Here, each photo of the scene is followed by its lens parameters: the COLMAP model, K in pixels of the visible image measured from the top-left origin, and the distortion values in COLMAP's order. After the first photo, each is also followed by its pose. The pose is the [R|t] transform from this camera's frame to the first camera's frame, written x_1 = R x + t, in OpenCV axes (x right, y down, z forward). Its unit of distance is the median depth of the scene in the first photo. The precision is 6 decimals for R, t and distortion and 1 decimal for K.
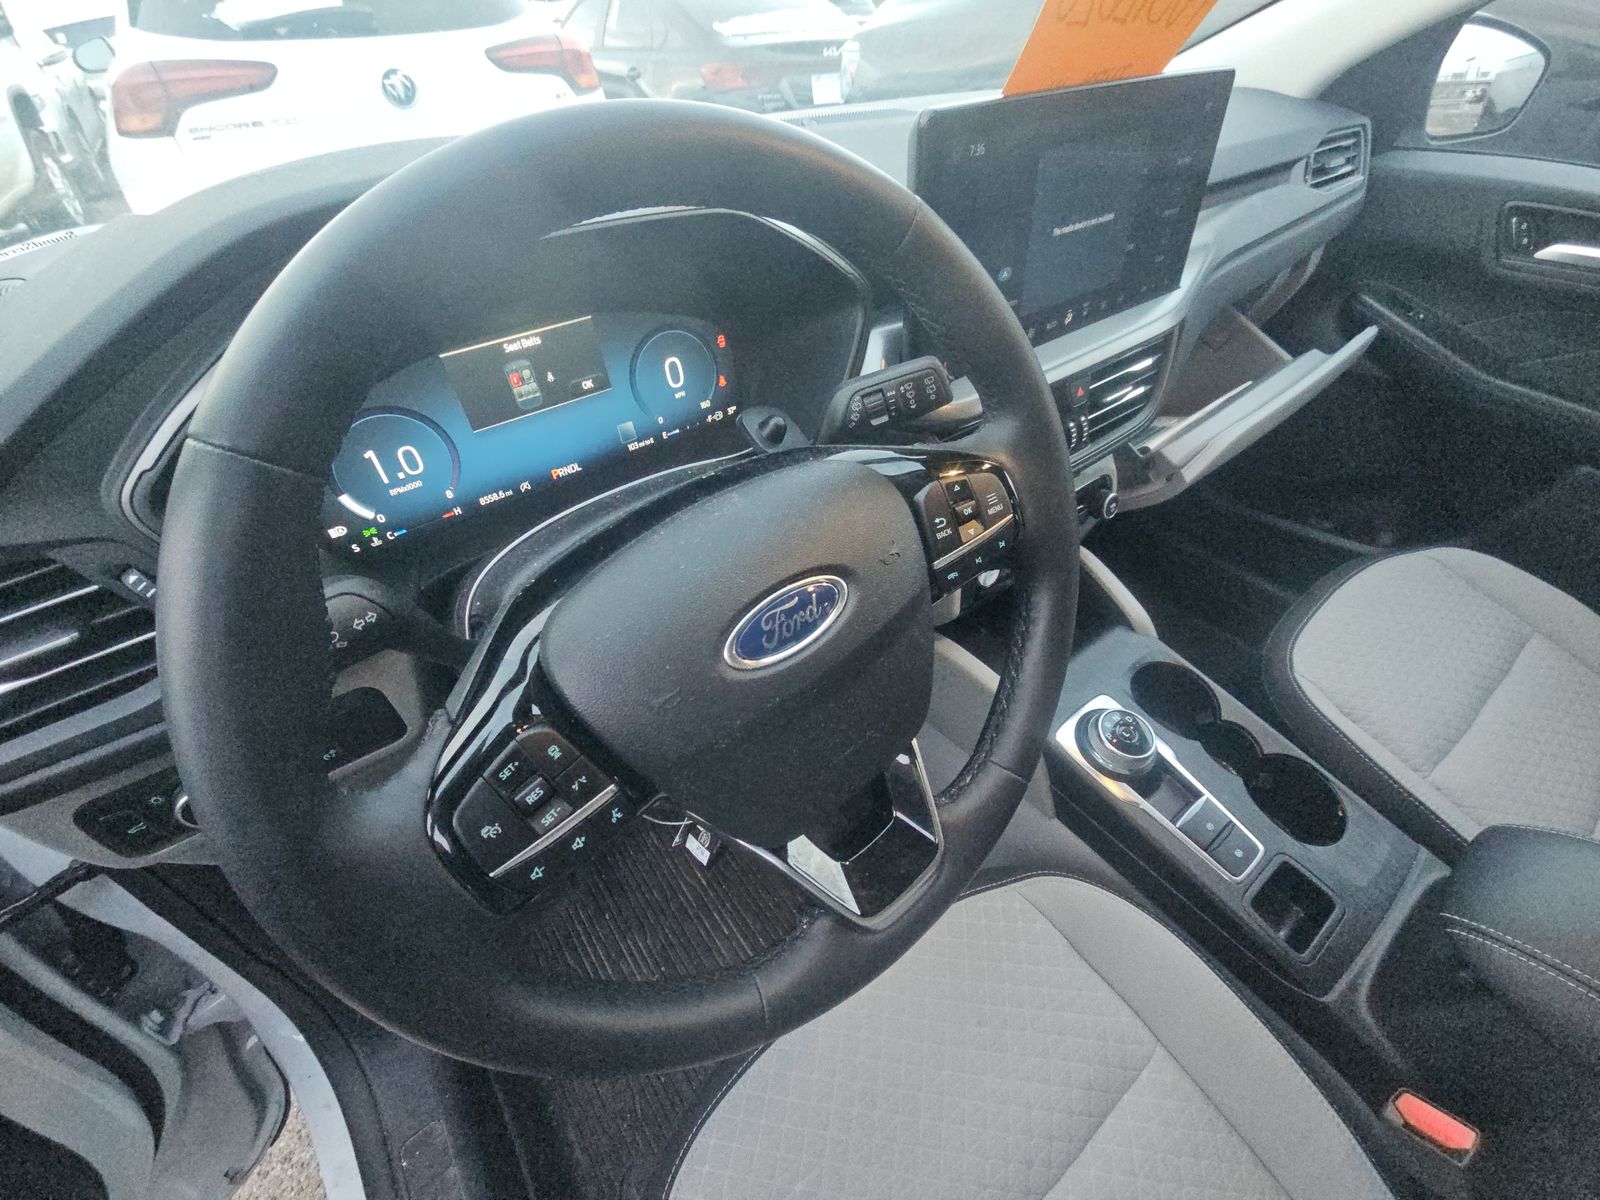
lens RADIAL K [[648.5, 0, 796.9], [0, 648.5, 592.4], [0, 0, 1]] dist [0.015983, -0.010268]
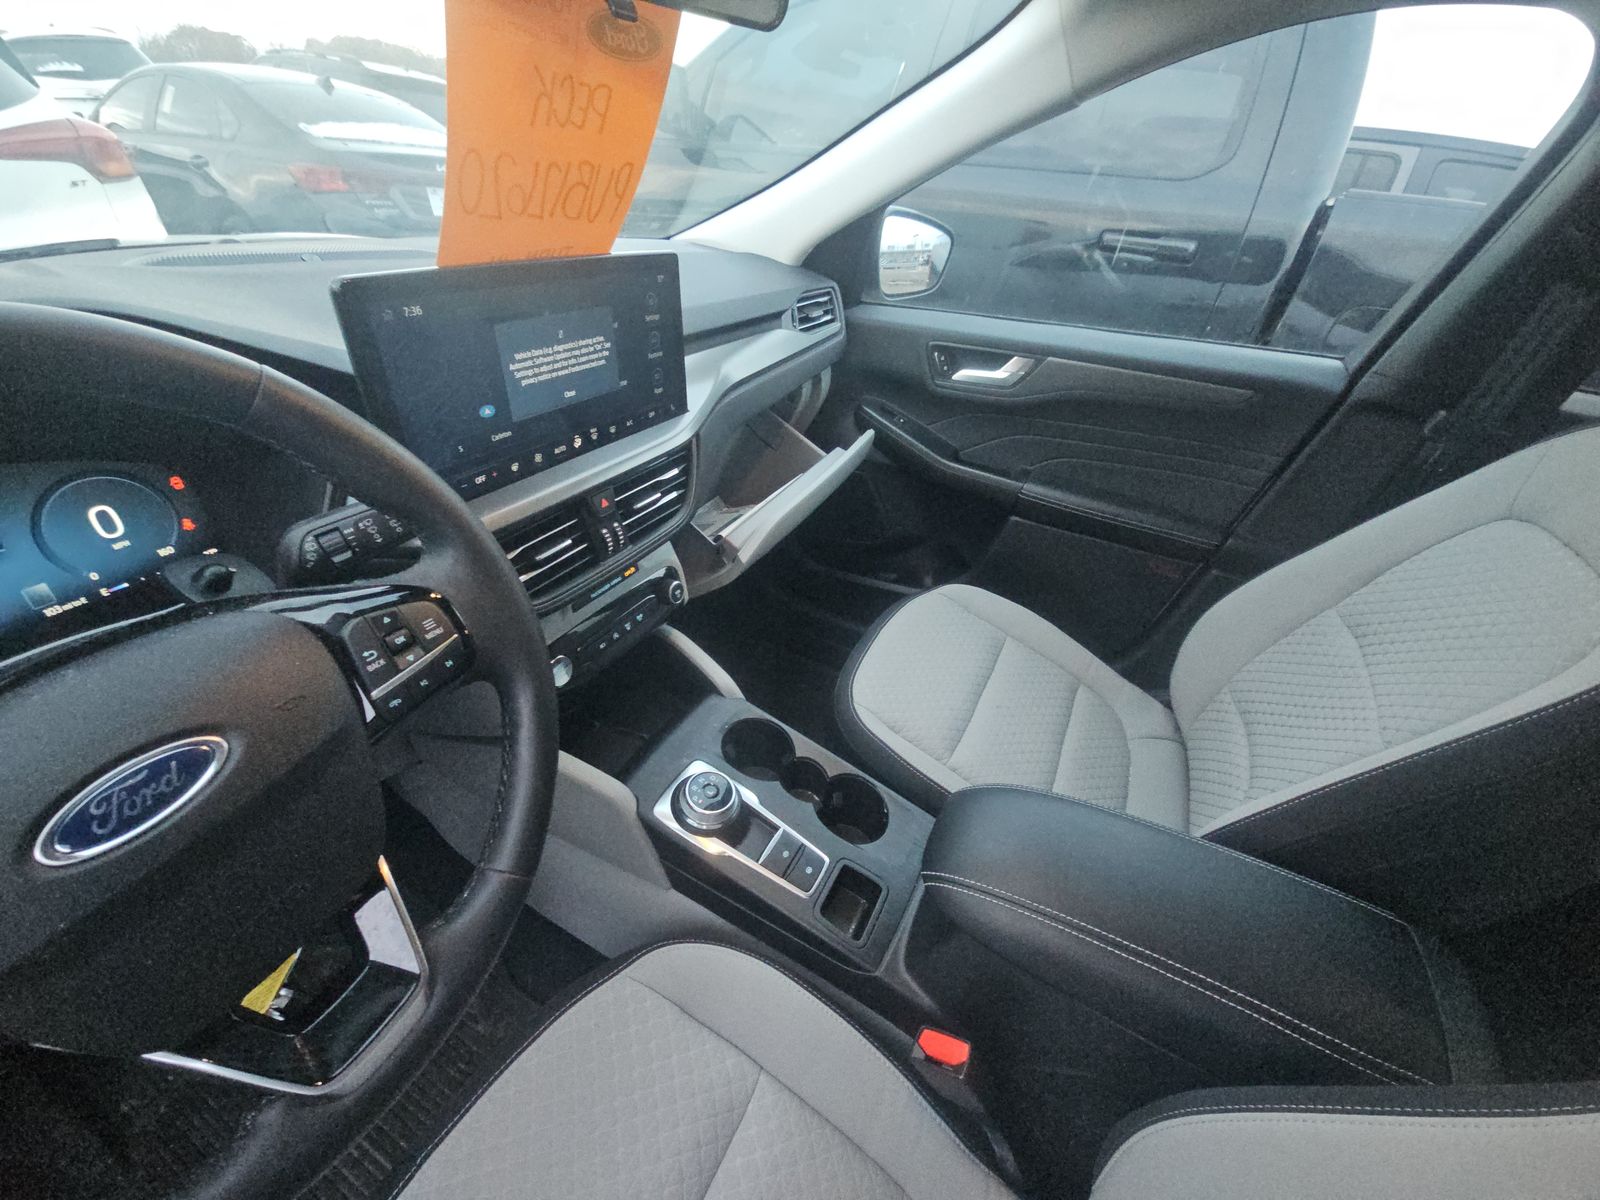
lens RADIAL K [[648.5, 0, 796.9], [0, 648.5, 592.4], [0, 0, 1]] dist [0.015983, -0.010268]
pose [[0.898404, -0.136745, 0.417338, 0.250793], [0.190247, 0.977675, -0.089200, 0.010294], [-0.395823, 0.159535, 0.904363, -0.141100]]
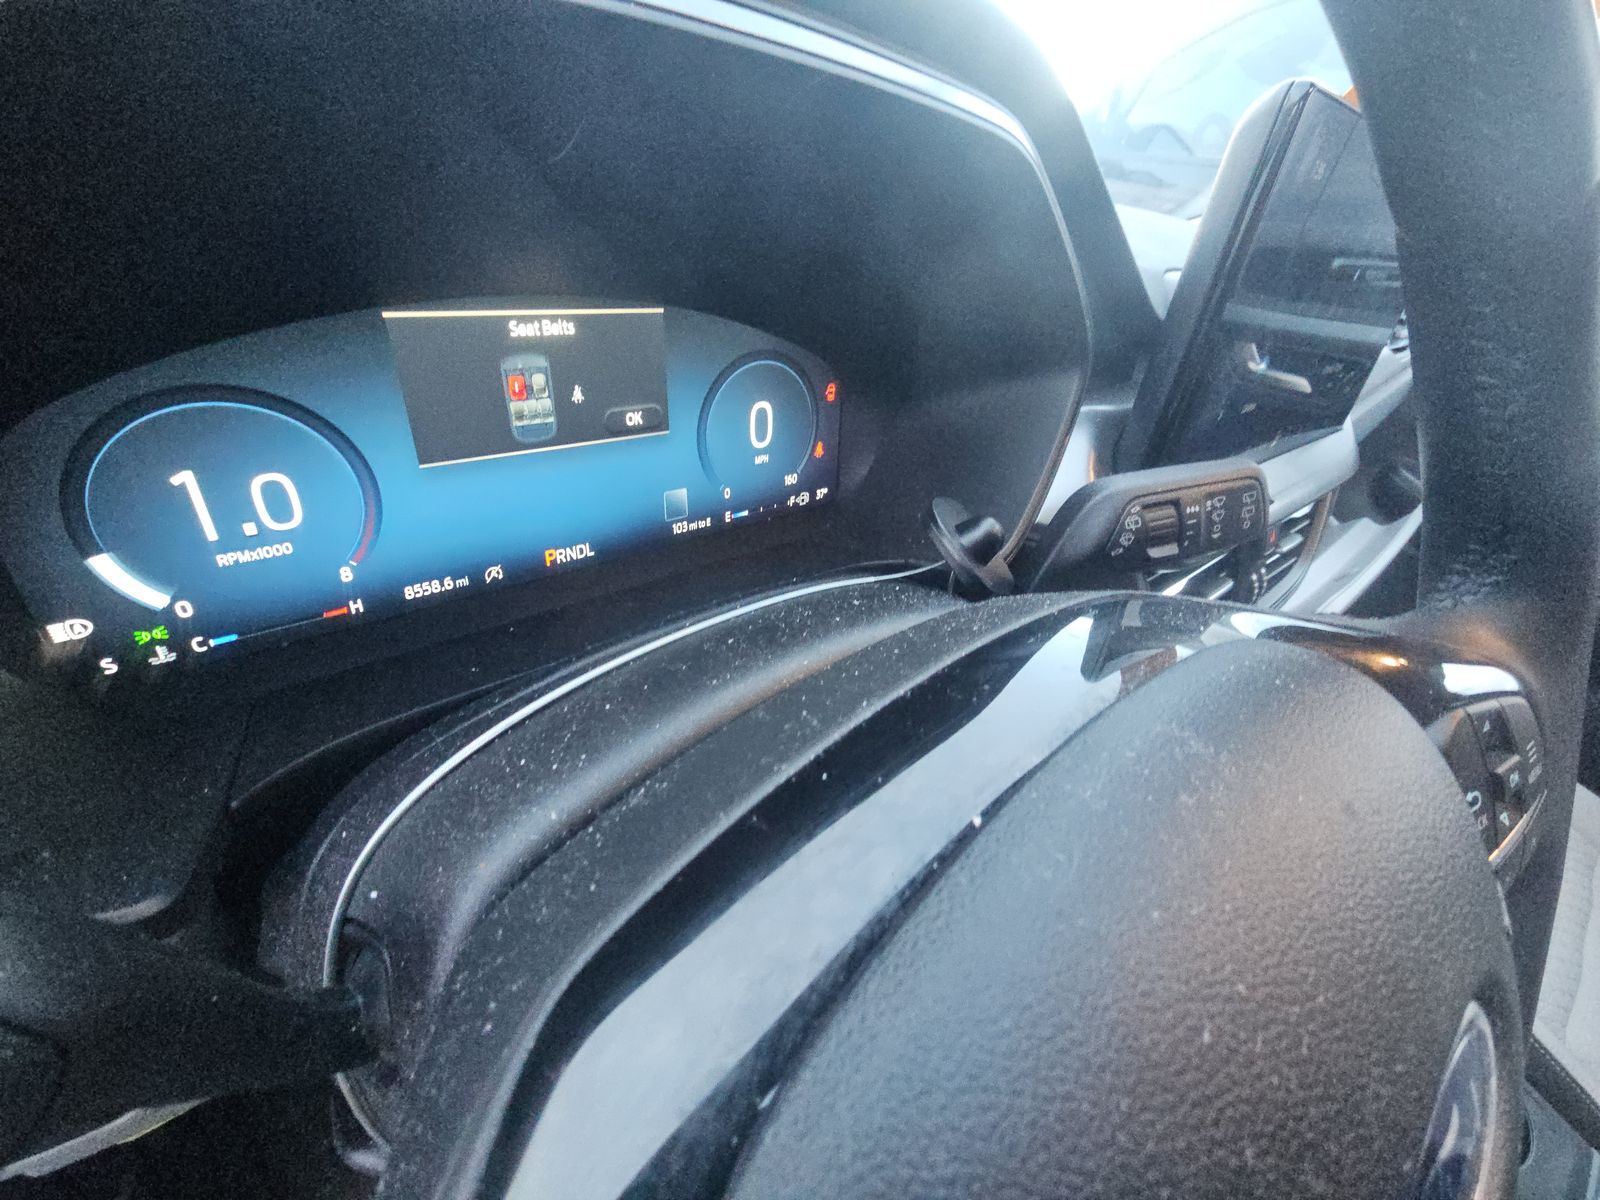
lens RADIAL K [[648.5, 0, 796.9], [0, 648.5, 592.4], [0, 0, 1]] dist [0.015983, -0.010268]
pose [[0.983148, 0.124699, 0.133681, -0.204325], [-0.105804, 0.984457, -0.140181, -0.083707], [-0.149084, 0.123675, 0.981060, 0.361273]]
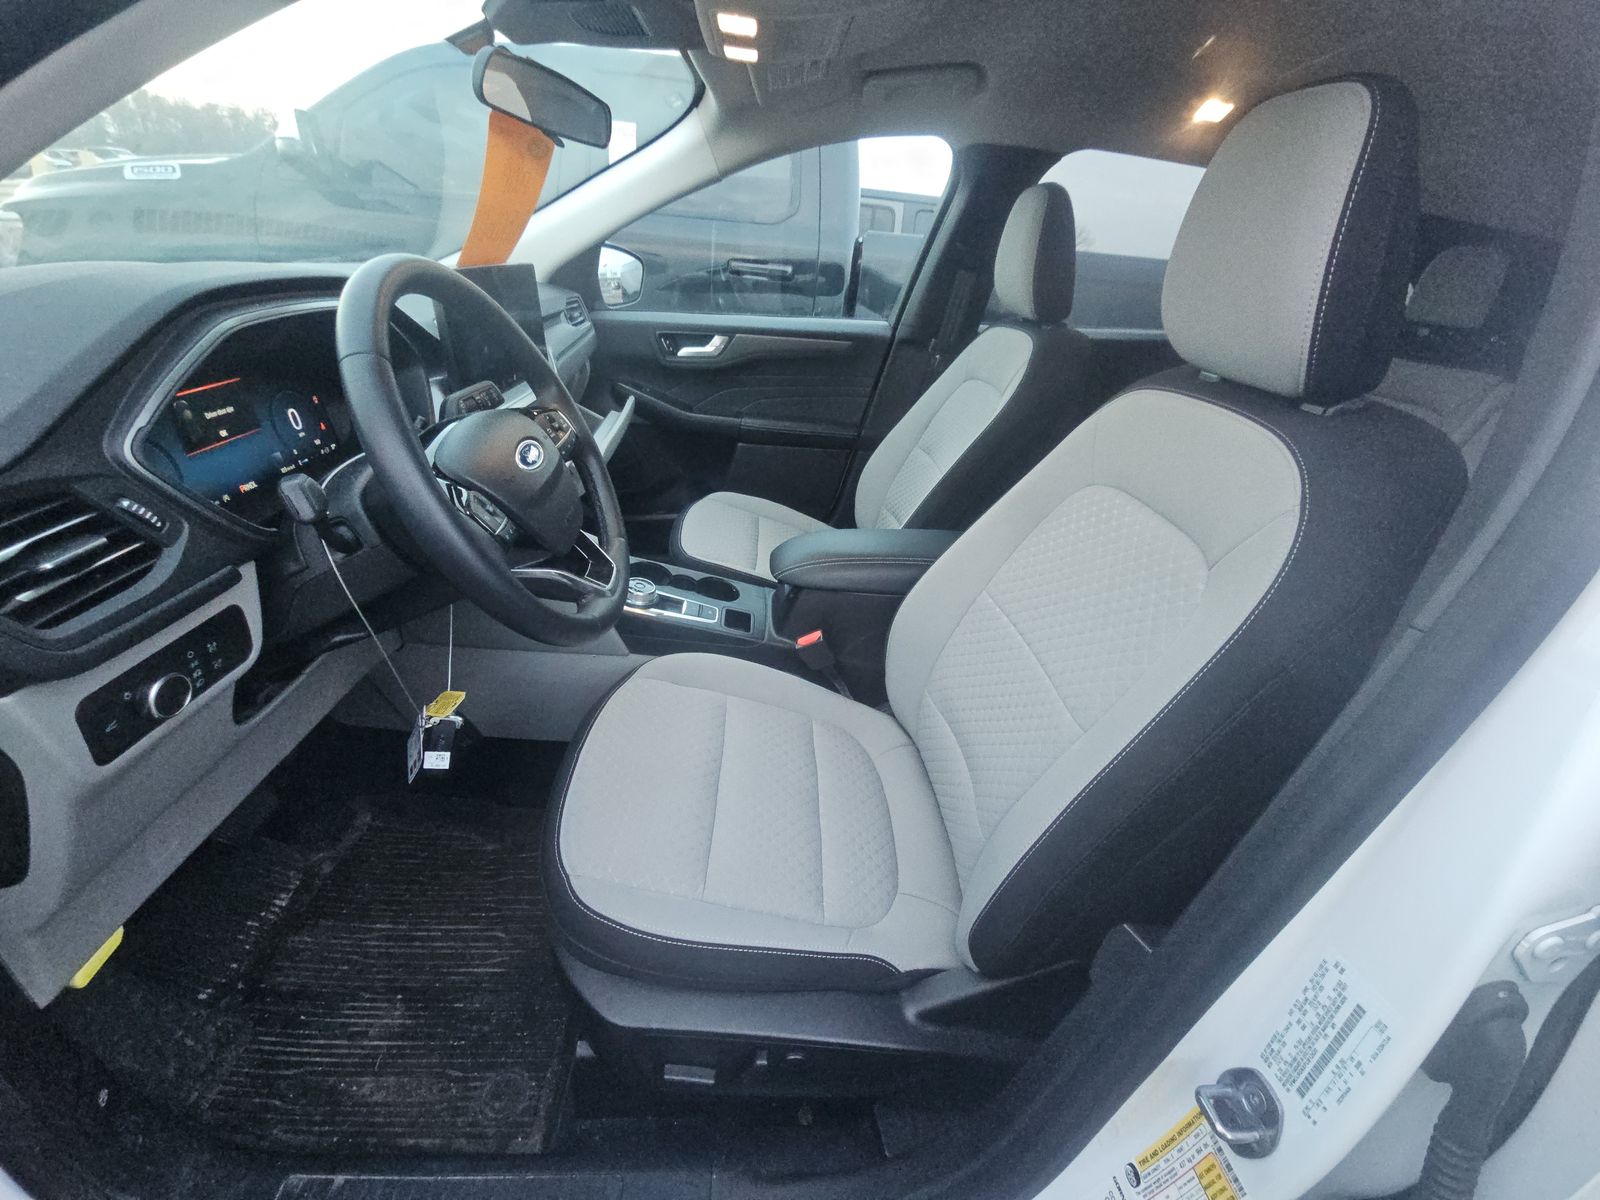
lens RADIAL K [[648.5, 0, 796.9], [0, 648.5, 592.4], [0, 0, 1]] dist [0.015983, -0.010268]
pose [[0.563450, -0.305389, 0.767634, -0.736151], [0.460099, 0.887733, 0.015451, 0.460292], [-0.686173, 0.344482, 0.640702, -0.522608]]
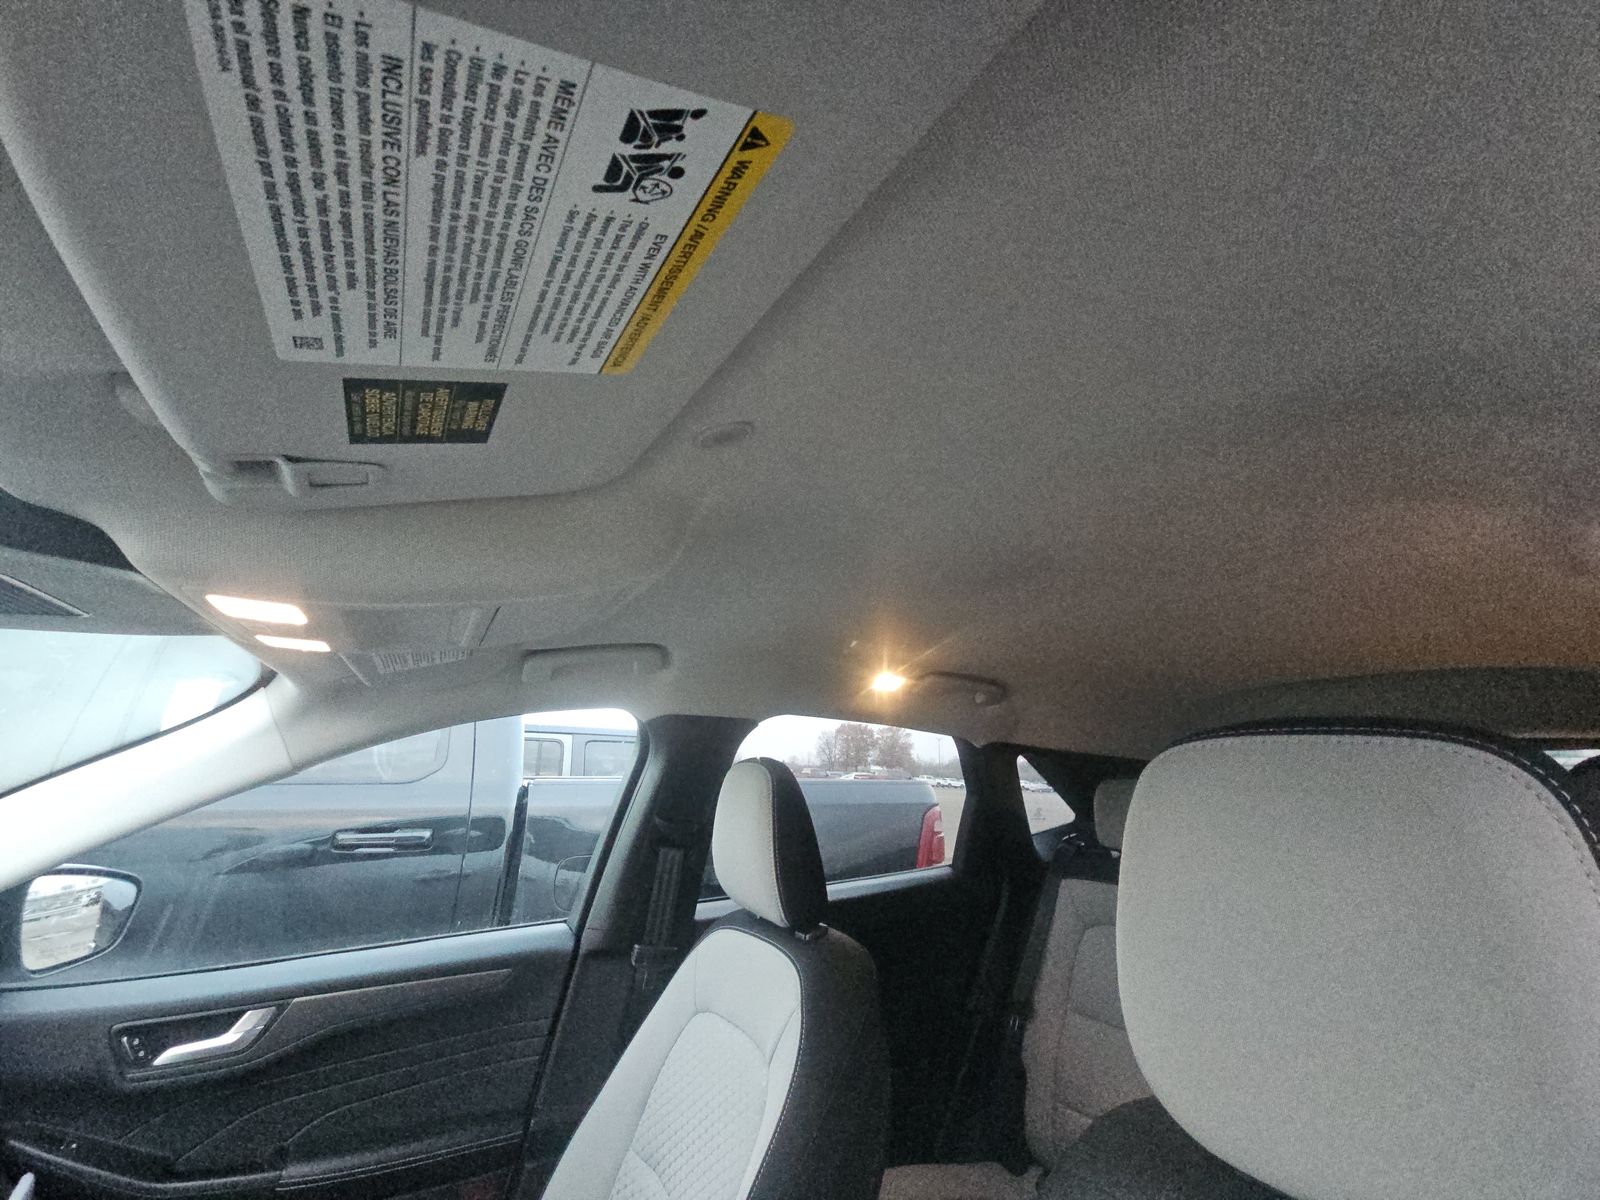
lens RADIAL K [[648.5, 0, 796.9], [0, 648.5, 592.4], [0, 0, 1]] dist [0.015983, -0.010268]
pose [[0.139818, 0.298280, 0.944182, 0.025131], [0.641948, 0.698698, -0.315790, -0.051038], [-0.753893, 0.650269, -0.093790, -0.371908]]
